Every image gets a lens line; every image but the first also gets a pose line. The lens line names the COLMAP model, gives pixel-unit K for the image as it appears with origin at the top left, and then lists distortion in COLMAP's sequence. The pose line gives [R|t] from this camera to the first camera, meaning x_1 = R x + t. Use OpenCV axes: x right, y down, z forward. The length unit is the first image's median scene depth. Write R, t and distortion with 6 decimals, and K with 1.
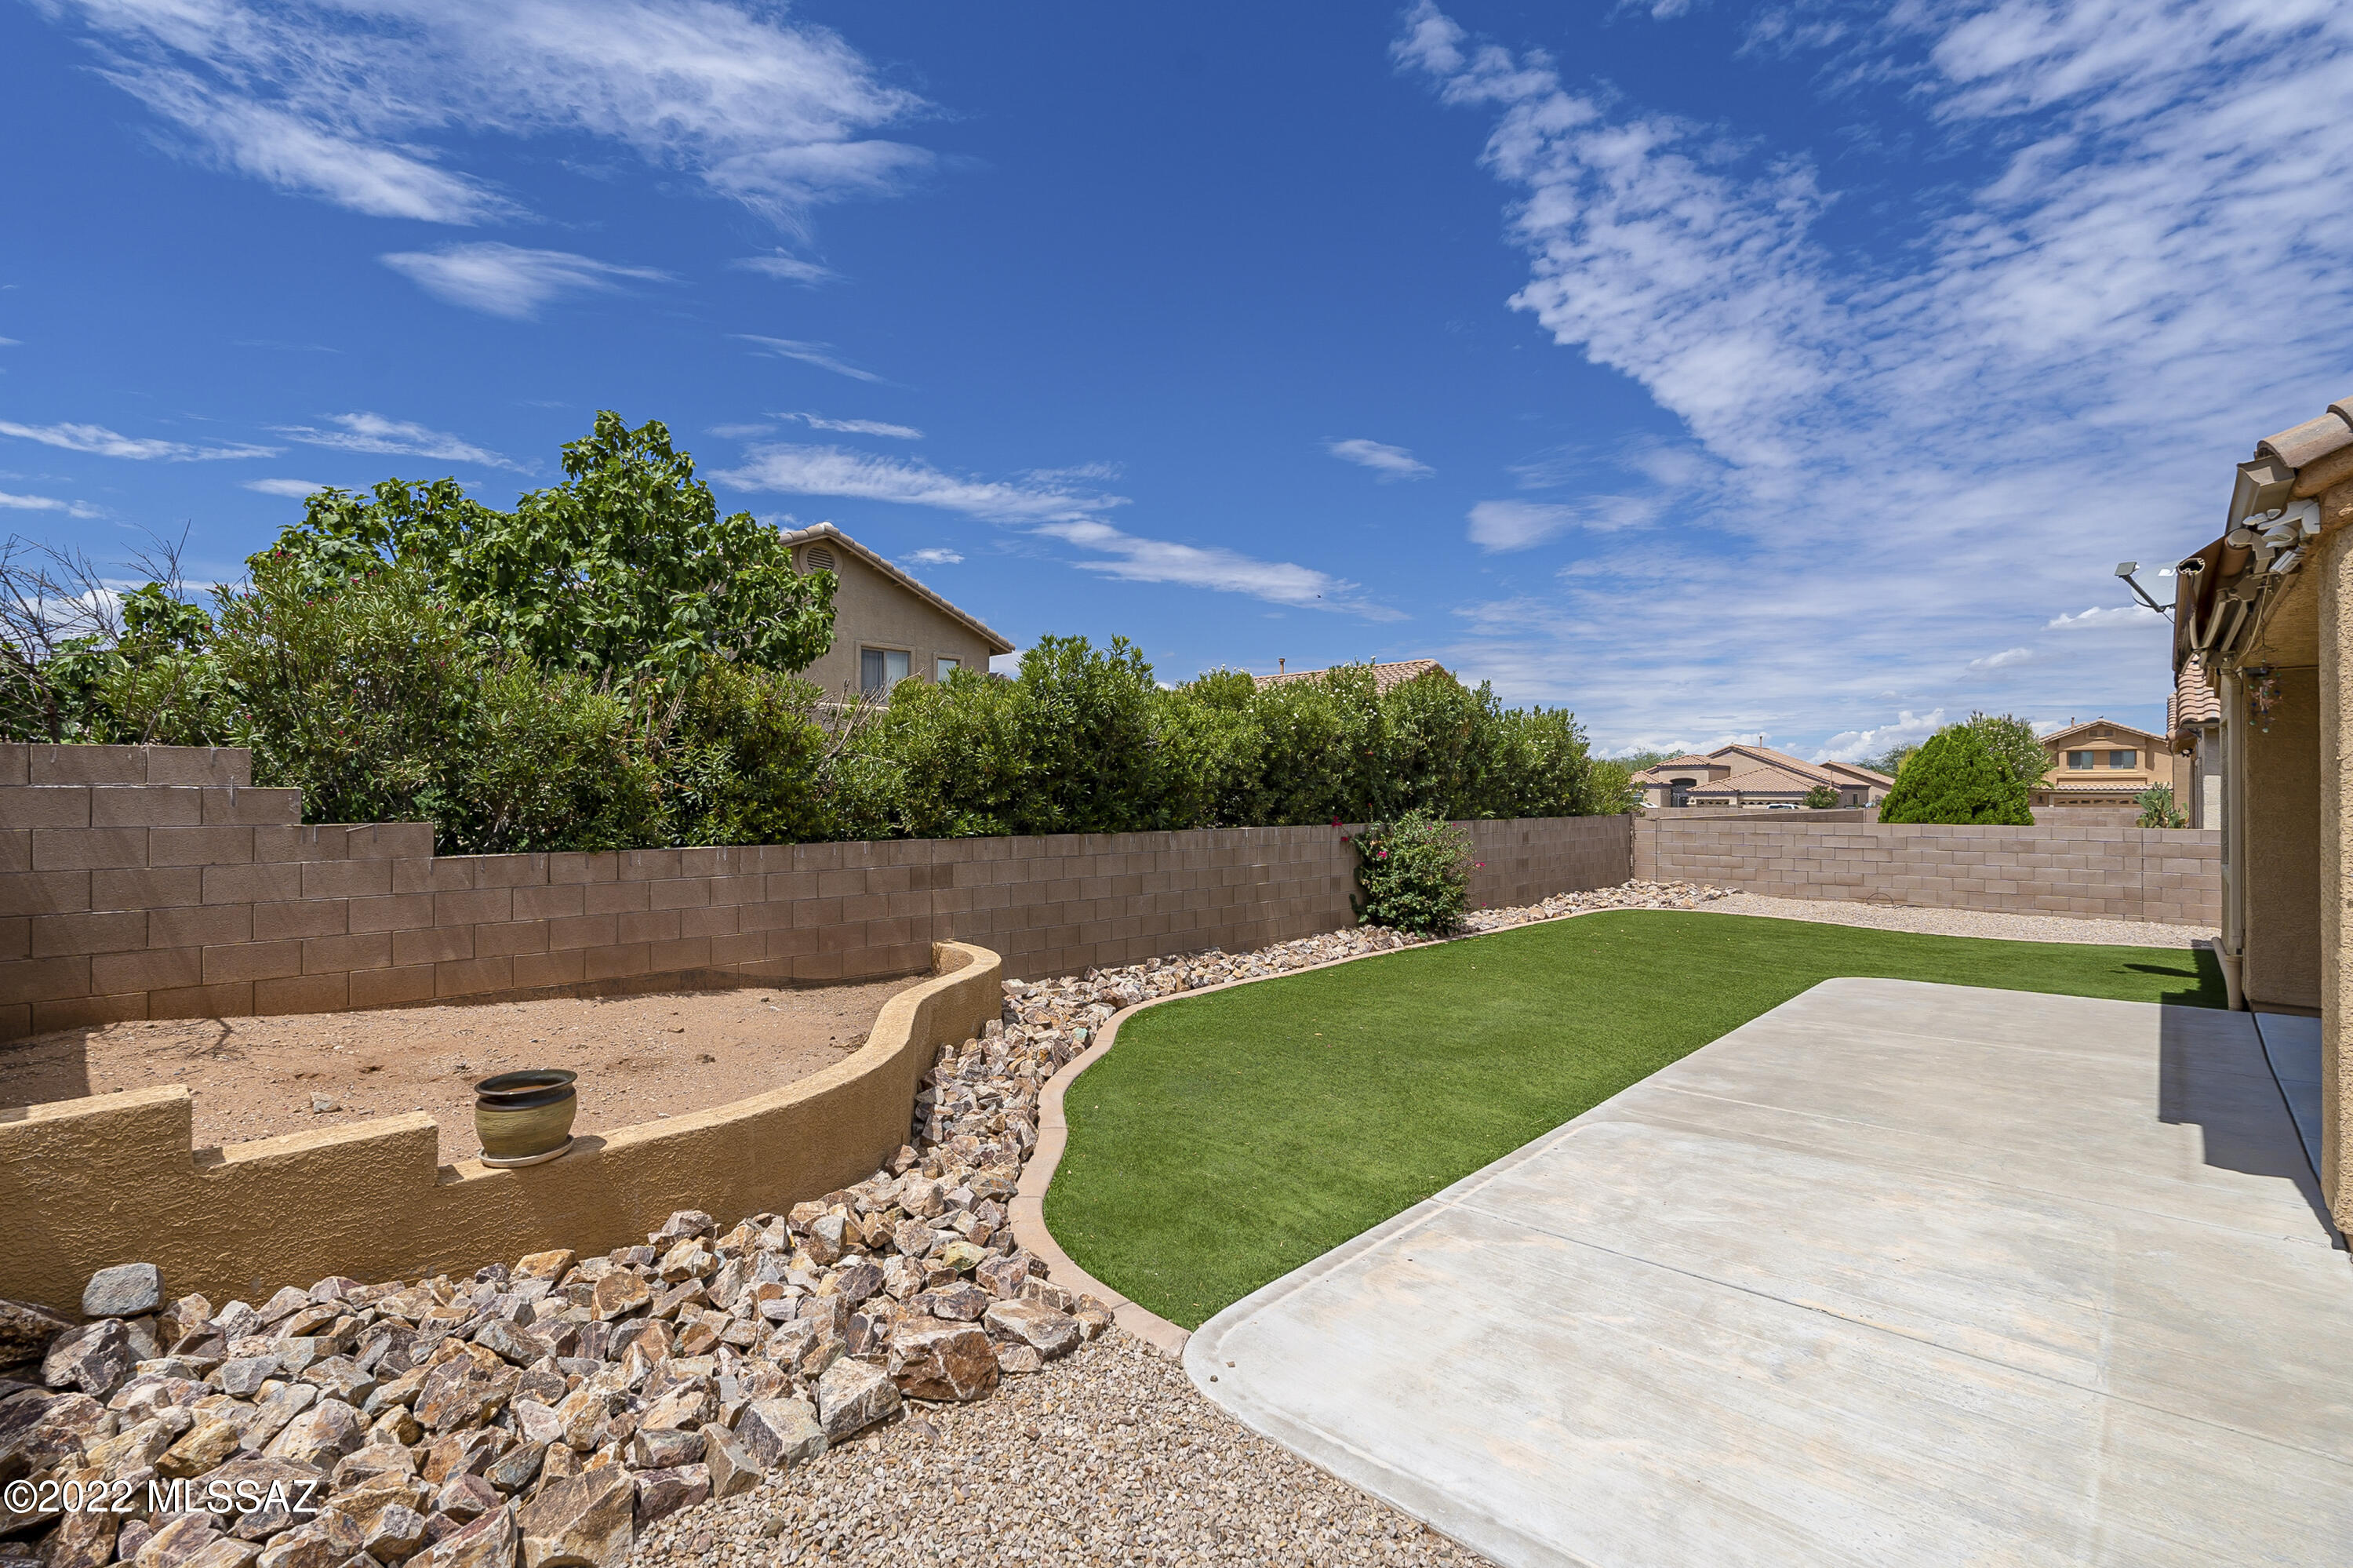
lens RADIAL K [[1034.6, 0, 1177.4], [0, 1034.6, 767.1], [0, 0, 1]] dist [-0.000744, 0.000163]
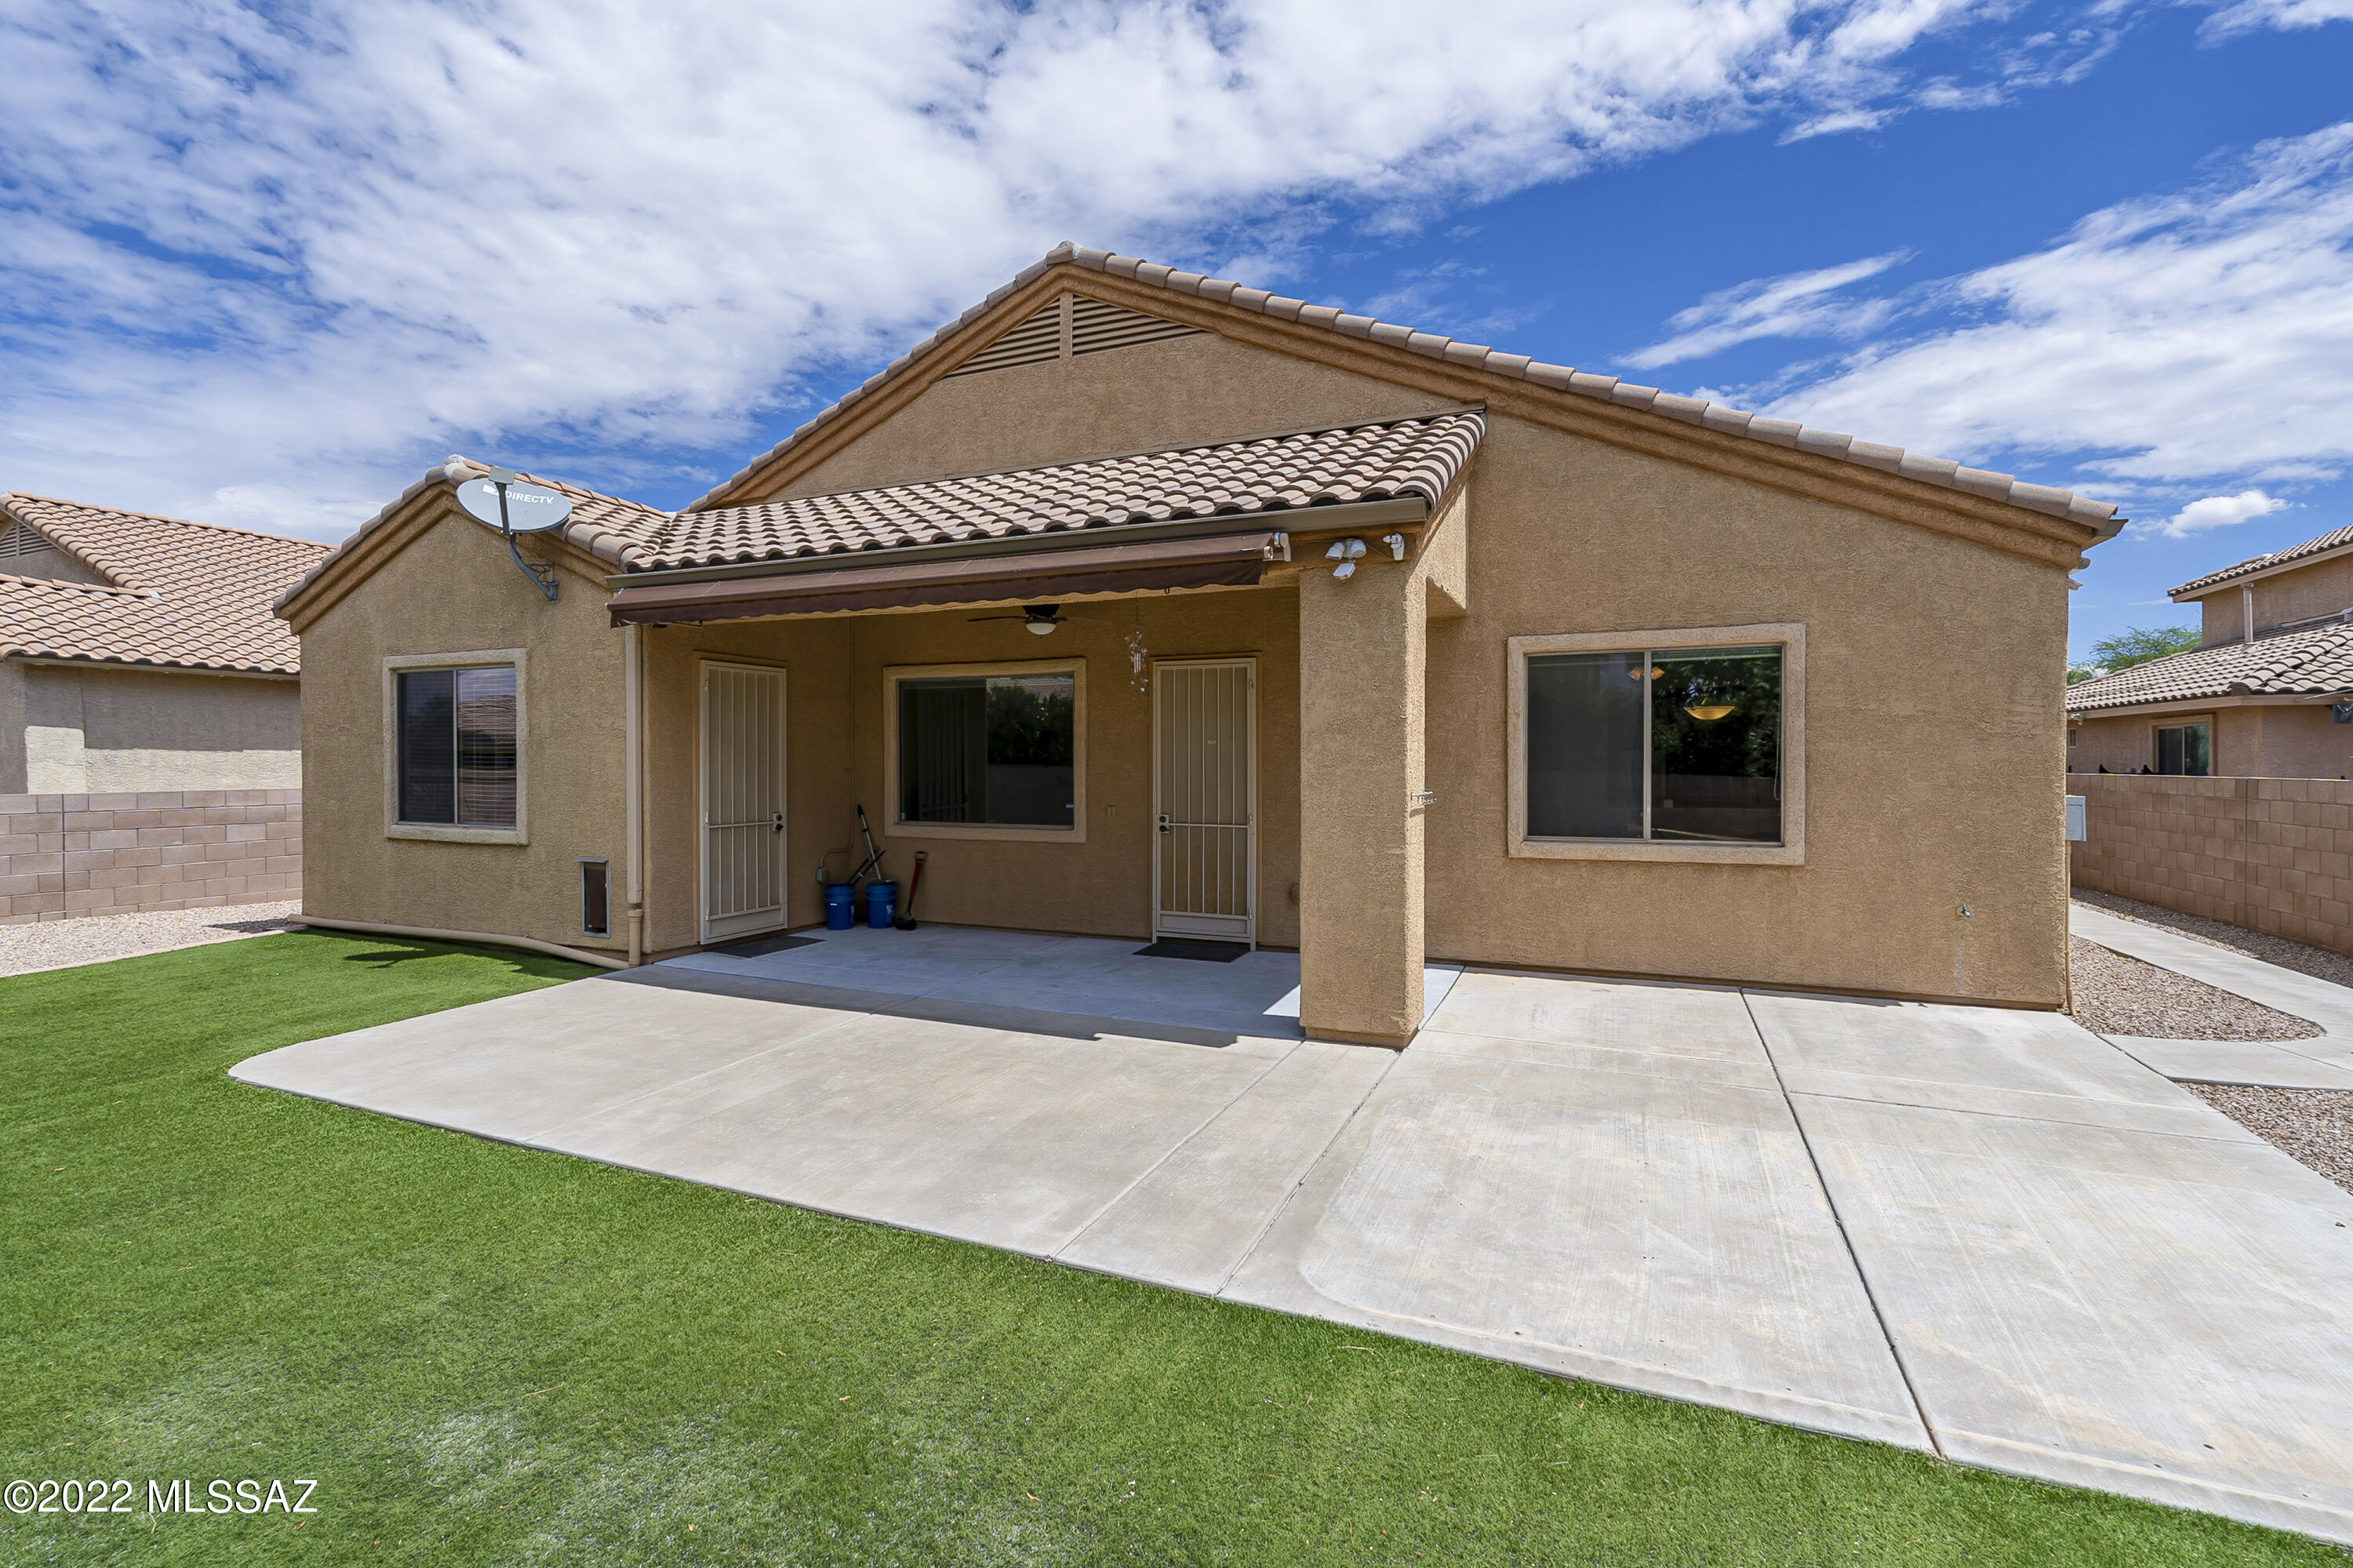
lens RADIAL K [[1034.6, 0, 1177.4], [0, 1034.6, 767.1], [0, 0, 1]] dist [-0.000744, 0.000163]
pose [[-0.347428, -0.011288, 0.937639, -0.116214], [-0.025320, 0.999676, 0.002653, 0.049374], [-0.937365, -0.022820, -0.347601, 1.392432]]
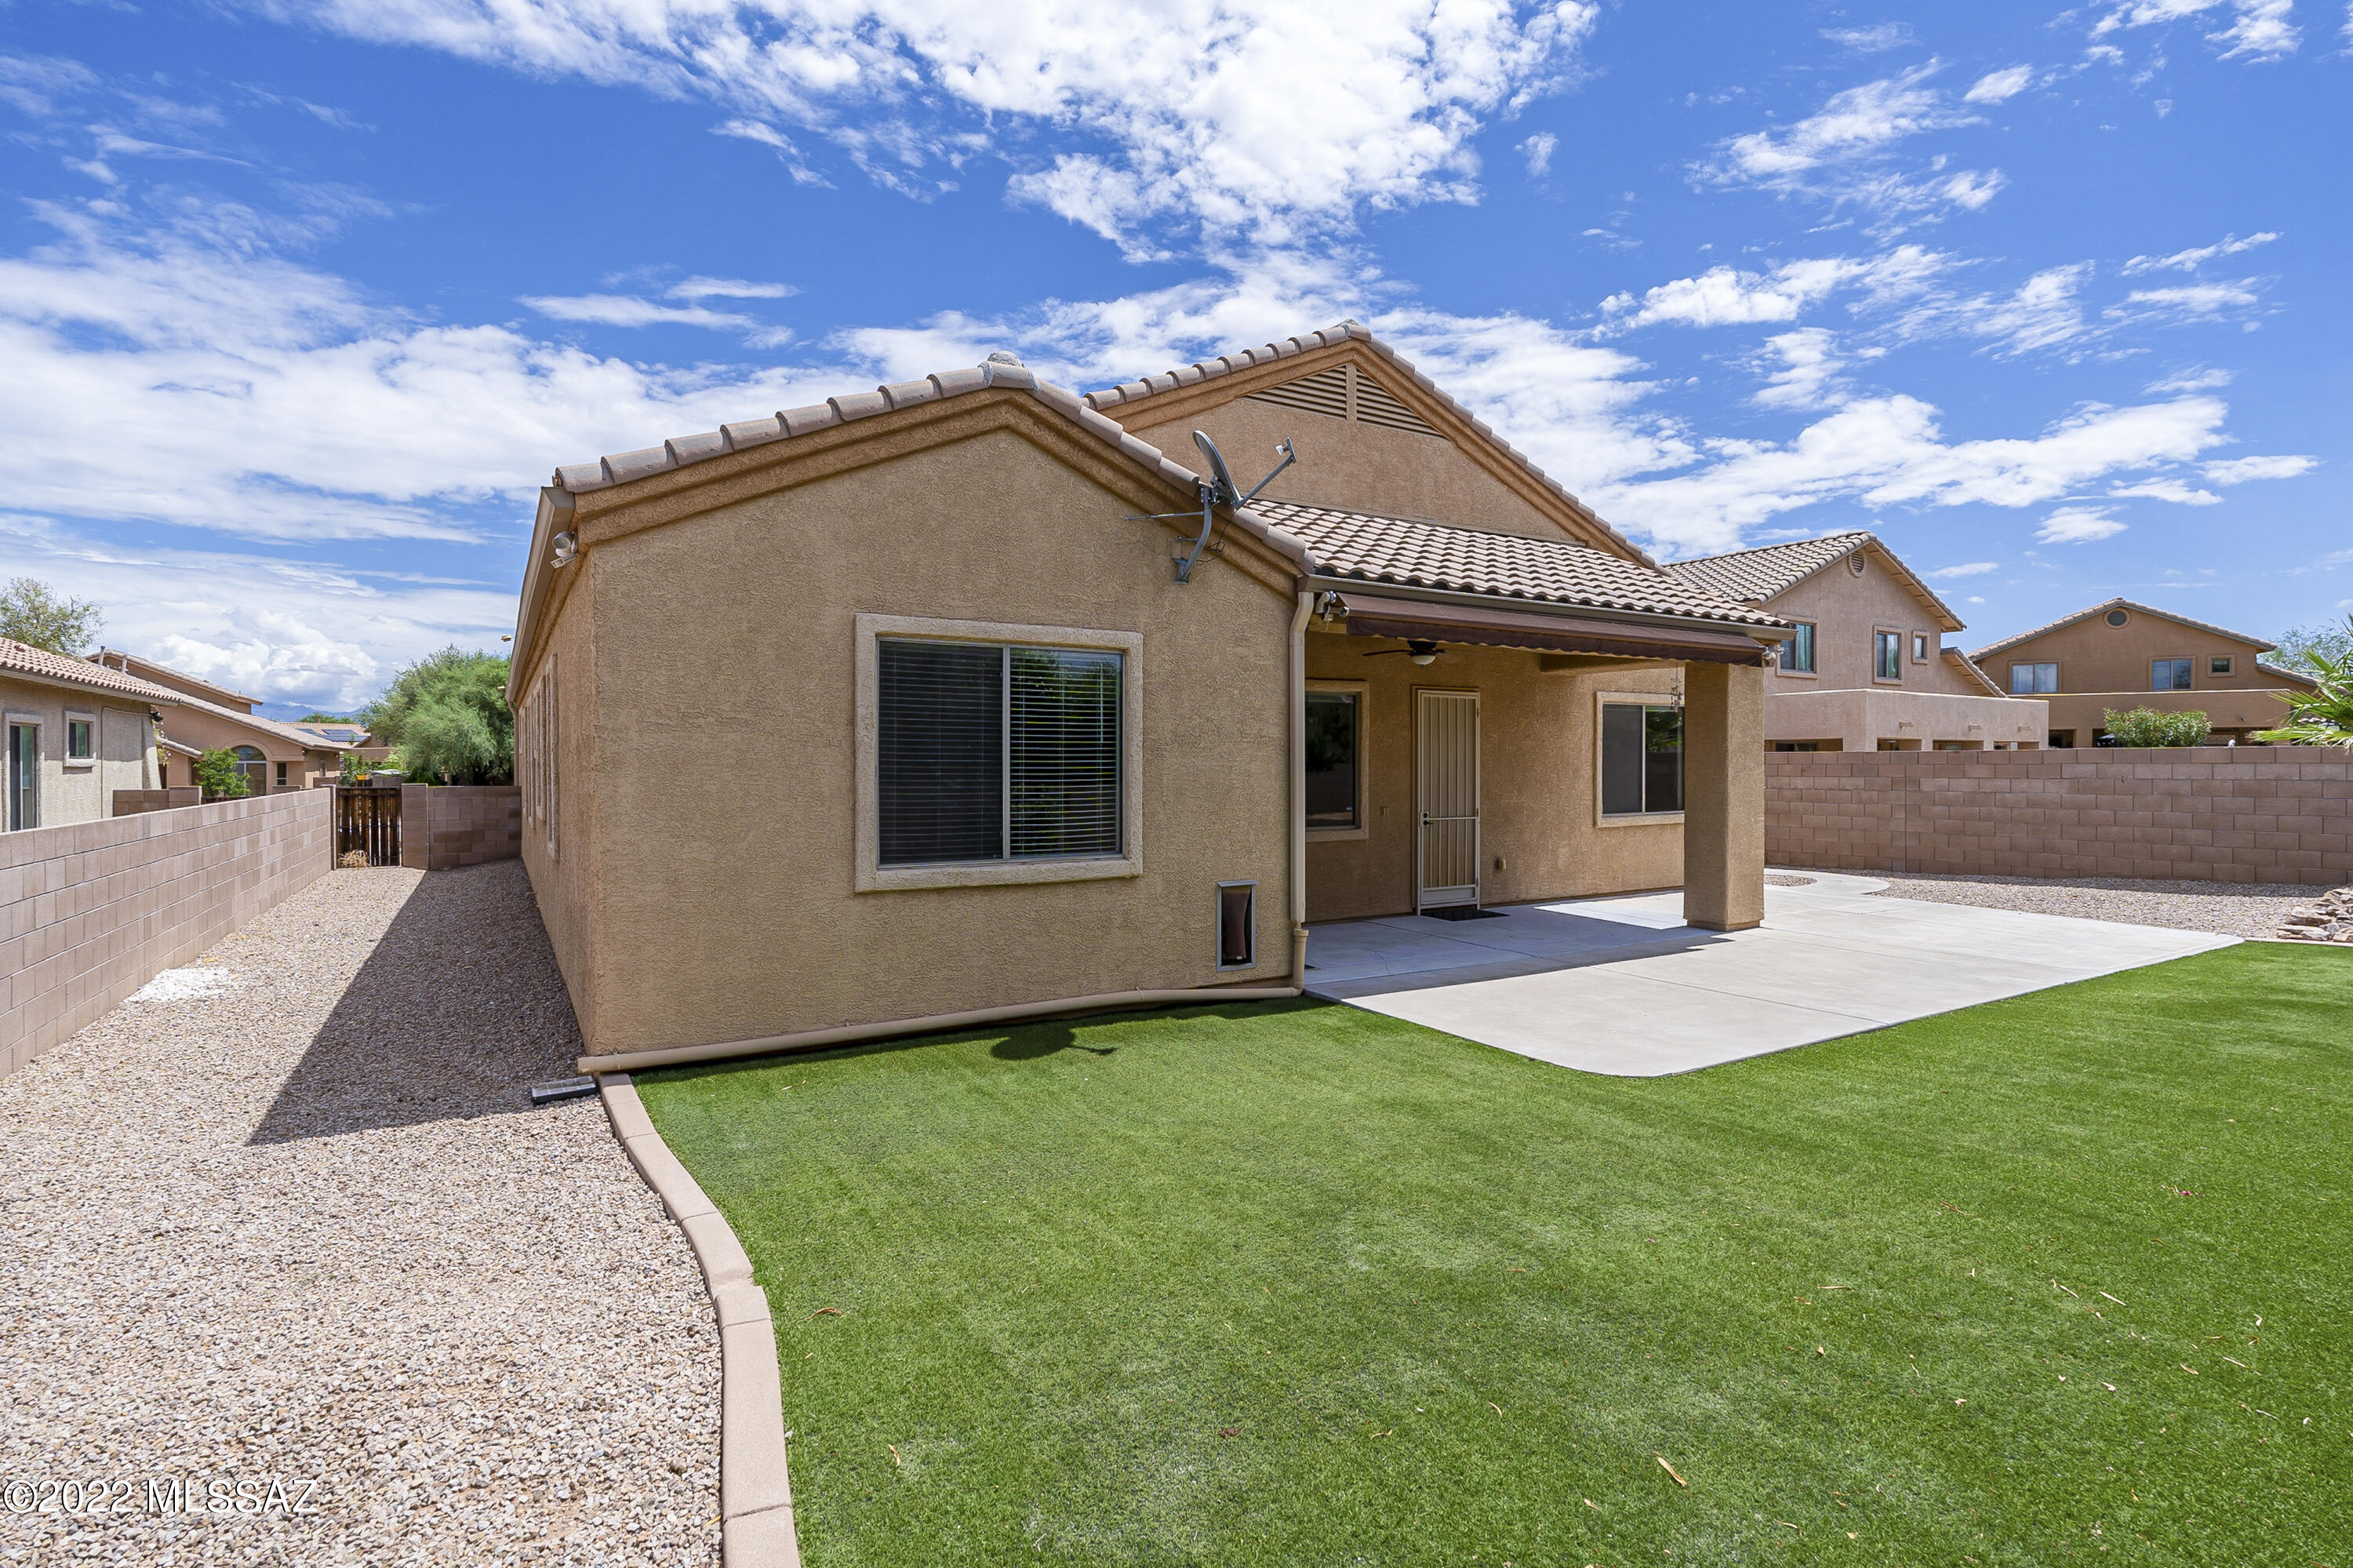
lens RADIAL K [[1147.8, 0, 1247.2], [0, 1147.8, 772.6], [0, 0, 1]] dist [0.000135, 0.000029]
pose [[-0.976358, 0.000387, 0.216160, 1.380539], [-0.004238, 0.999772, -0.020932, 0.102926], [-0.216119, -0.021353, -0.976133, 3.268715]]
